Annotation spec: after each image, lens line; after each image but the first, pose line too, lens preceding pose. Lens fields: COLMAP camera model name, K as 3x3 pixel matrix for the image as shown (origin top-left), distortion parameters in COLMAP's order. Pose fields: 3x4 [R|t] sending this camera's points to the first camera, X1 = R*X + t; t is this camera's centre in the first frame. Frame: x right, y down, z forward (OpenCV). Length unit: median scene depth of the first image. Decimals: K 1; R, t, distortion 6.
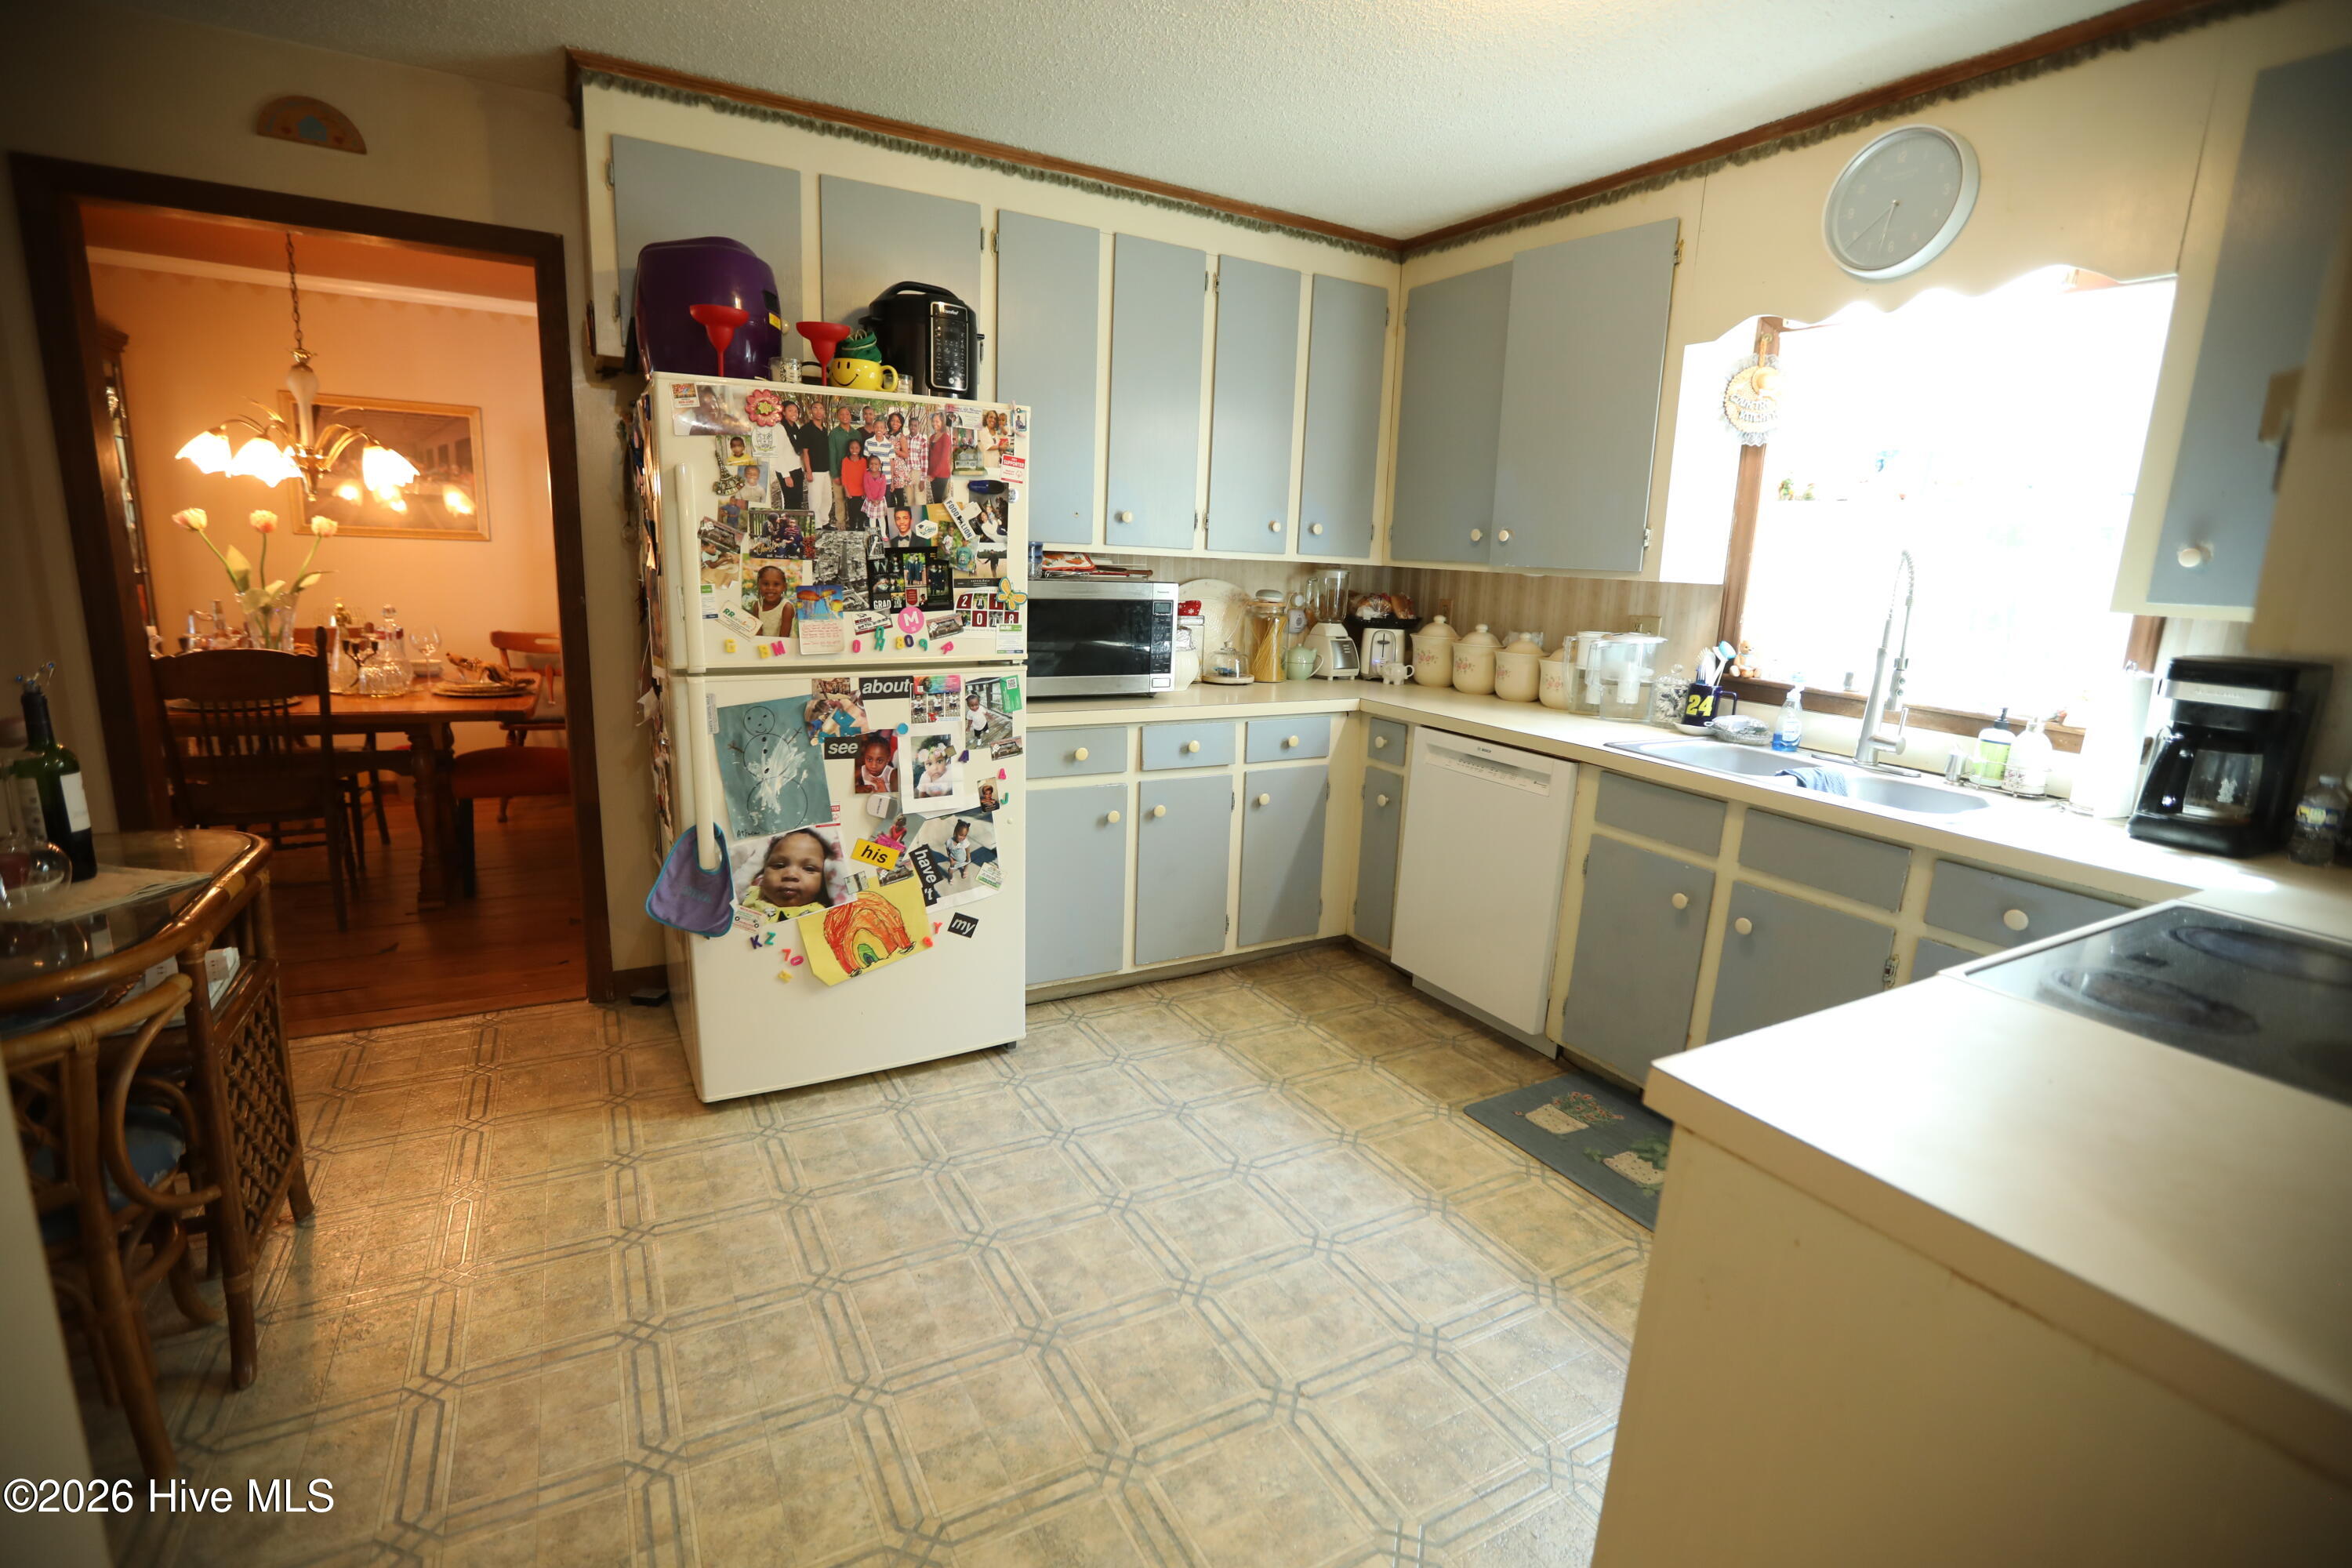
lens RADIAL K [[1061.5, 0, 1193.6], [0, 1061.5, 785.7], [0, 0, 1]] dist [-0.038624, 0.007968]
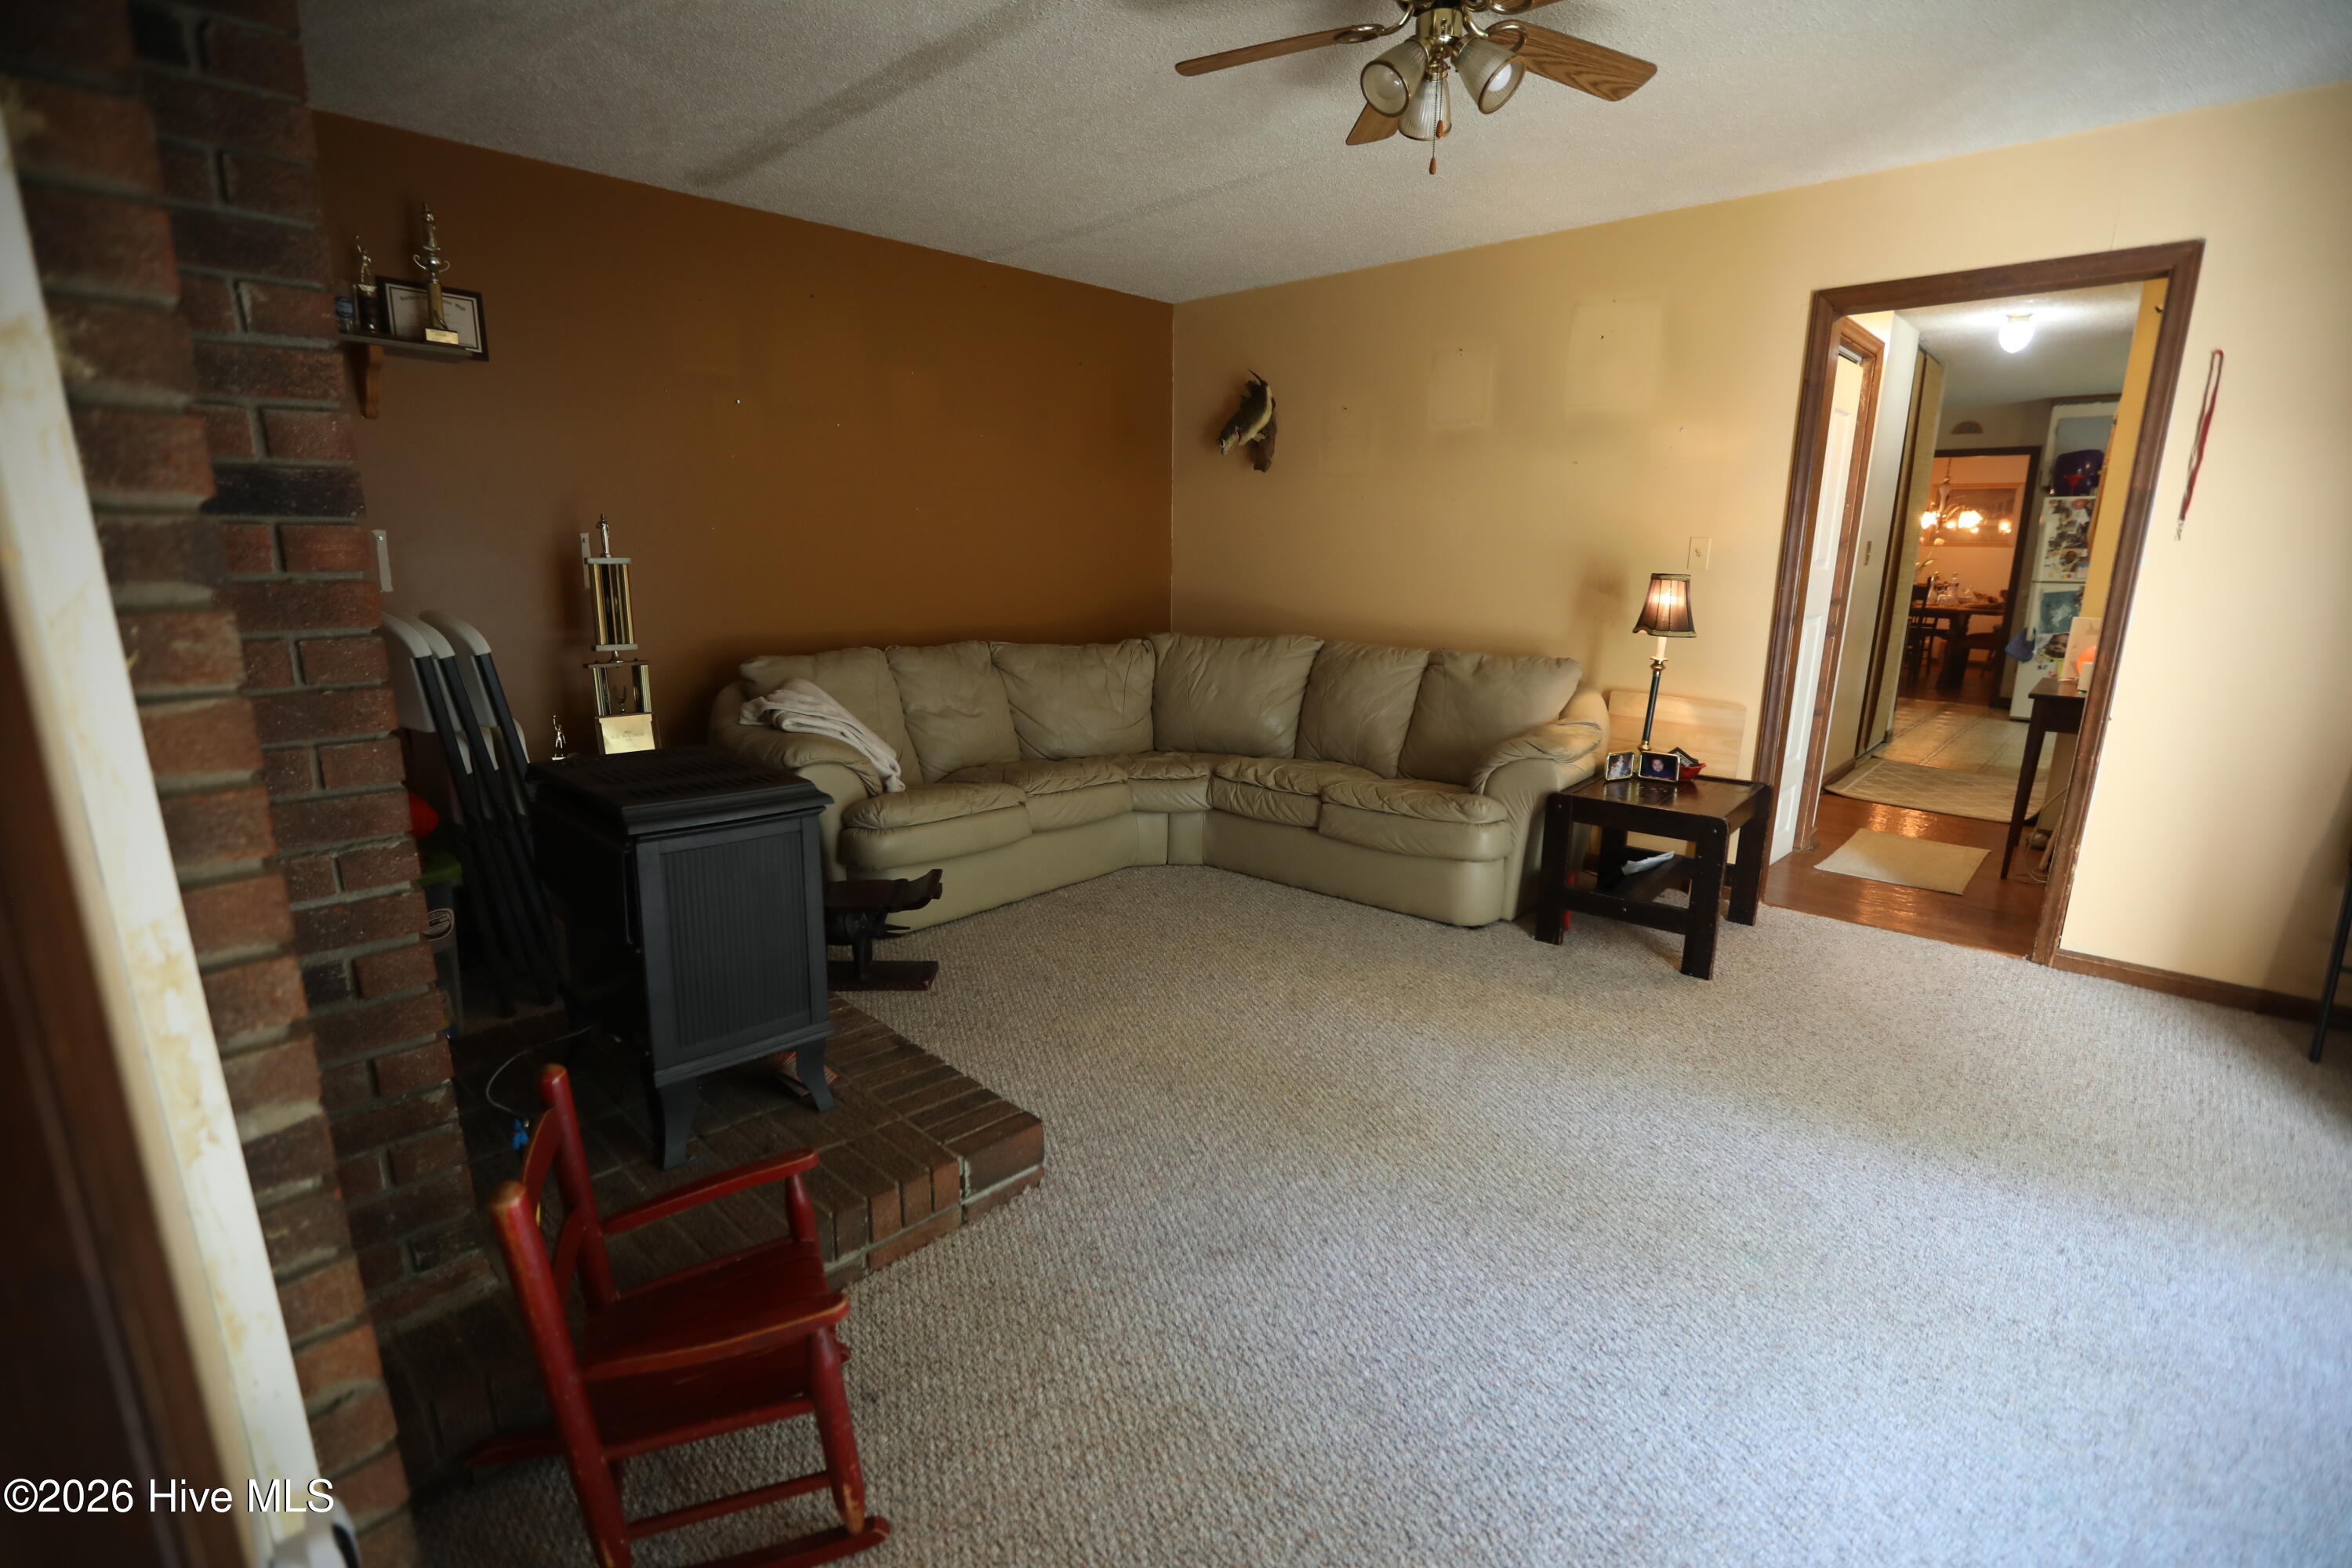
lens RADIAL K [[1061.5, 0, 1157.6], [0, 1061.5, 786.1], [0, 0, 1]] dist [-0.038624, 0.007968]
pose [[0.265585, 0.176476, -0.947798, 1.329466], [-0.187672, 0.973761, 0.128722, 0.412640], [0.945645, 0.143689, 0.291736, -1.666307]]
